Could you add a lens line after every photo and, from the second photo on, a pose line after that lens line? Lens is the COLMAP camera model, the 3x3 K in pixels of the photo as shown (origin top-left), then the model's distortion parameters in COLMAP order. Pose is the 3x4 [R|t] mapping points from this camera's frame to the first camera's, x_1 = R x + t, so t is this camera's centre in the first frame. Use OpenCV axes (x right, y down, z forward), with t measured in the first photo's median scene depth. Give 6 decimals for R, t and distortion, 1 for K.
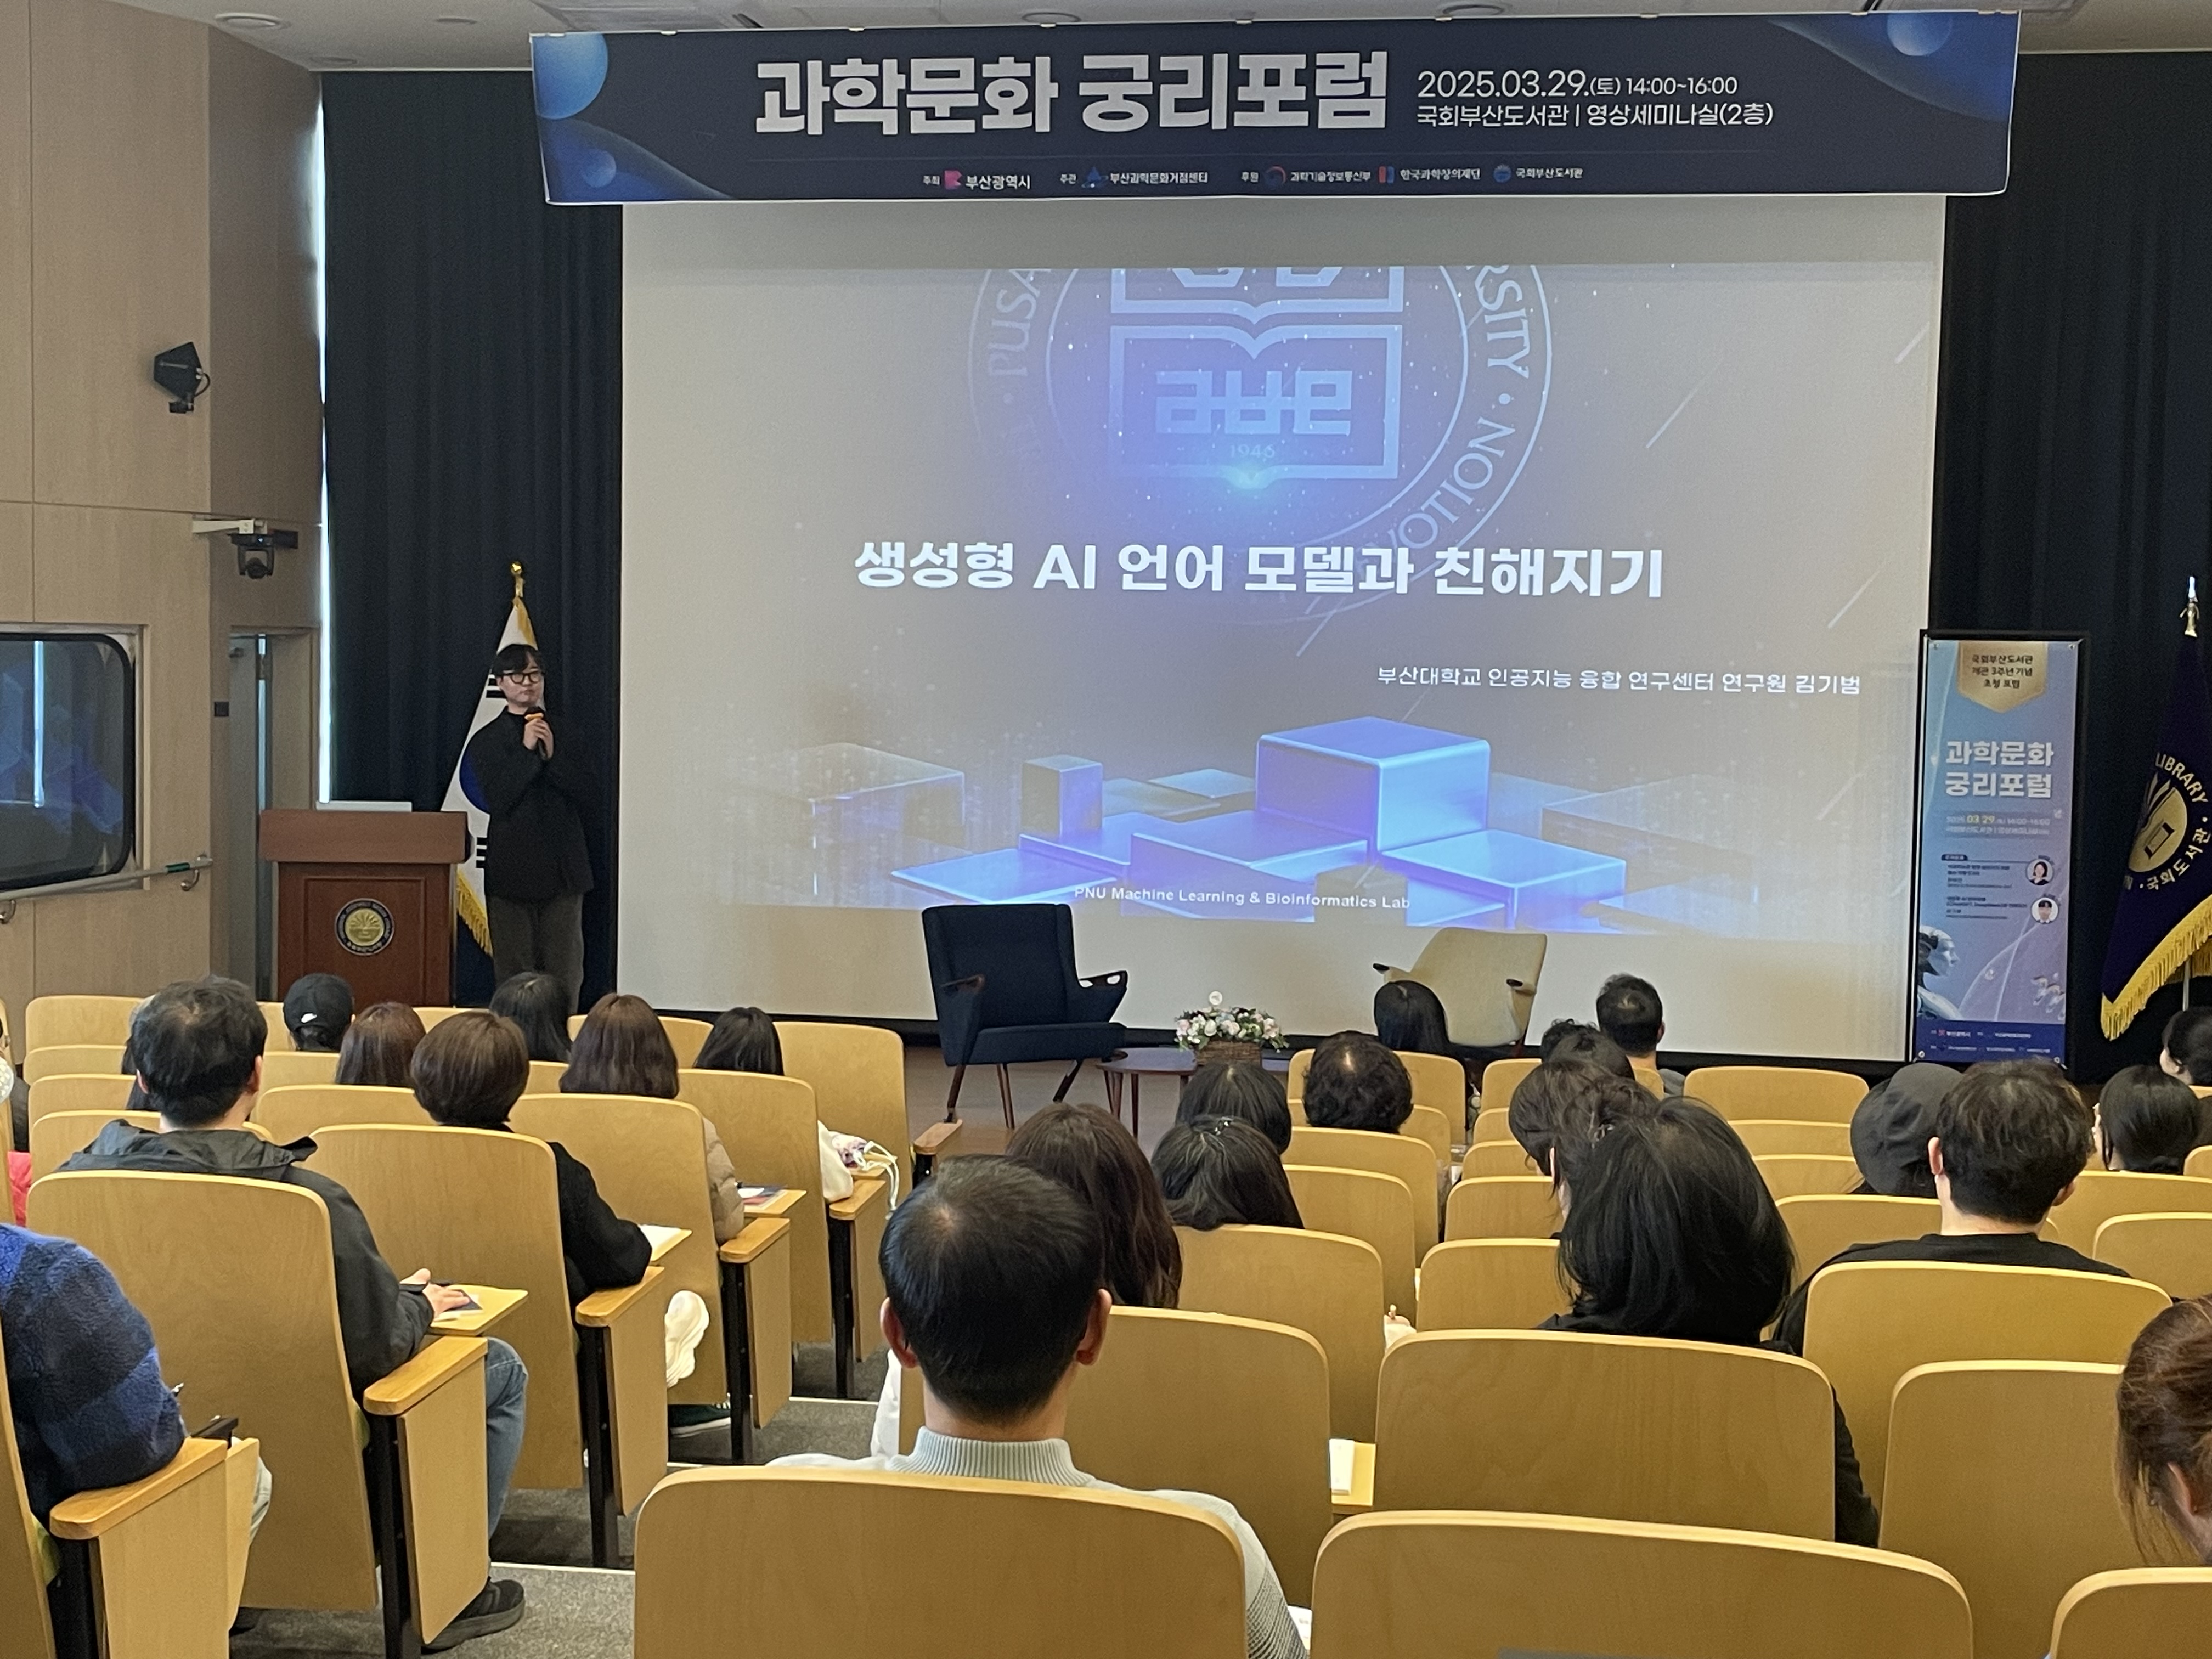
lens RADIAL K [[2876.7, 0, 1094.0], [0, 2876.7, 829.5], [0, 0, 1]] dist [0.067529, 0.000000]
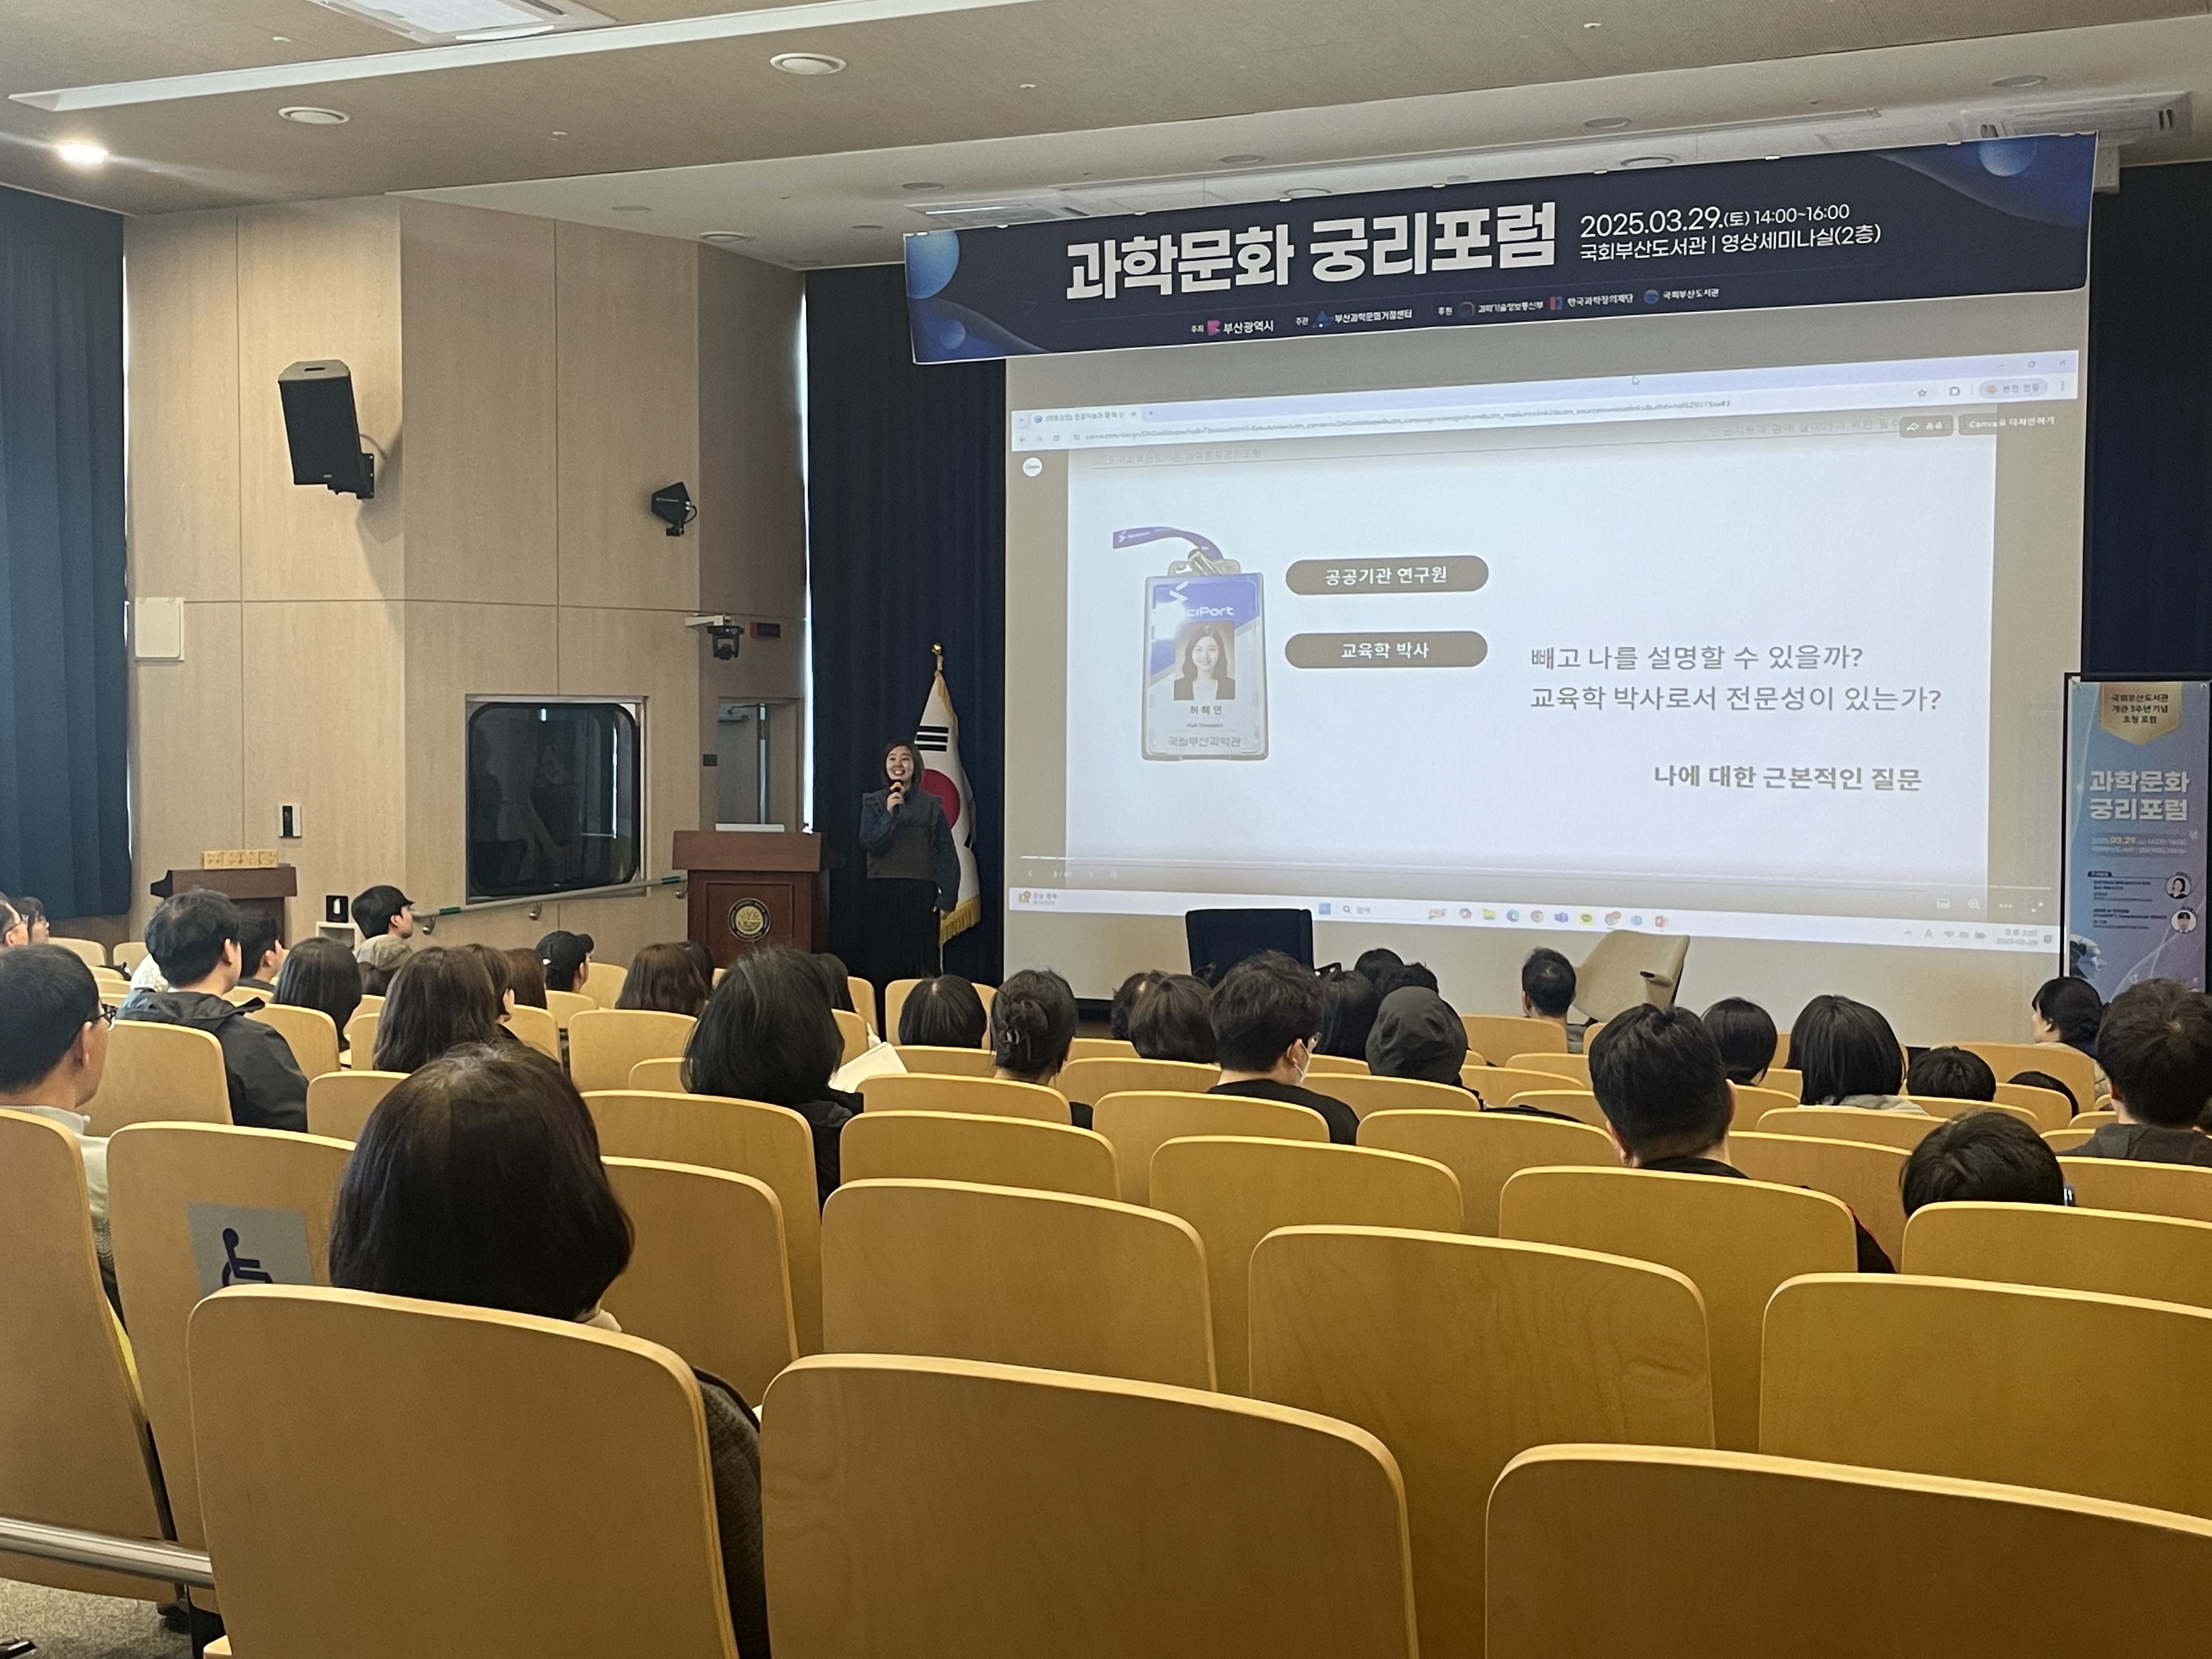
lens RADIAL K [[2536.5, 0, 1107.8], [0, 2536.5, 833.5], [0, 0, 1]] dist [0.045547, 0.000000]
pose [[0.963740, -0.002308, -0.266835, 0.198951], [-0.003239, 0.999788, -0.020344, 0.016023], [0.266825, 0.020471, 0.963528, -0.065585]]
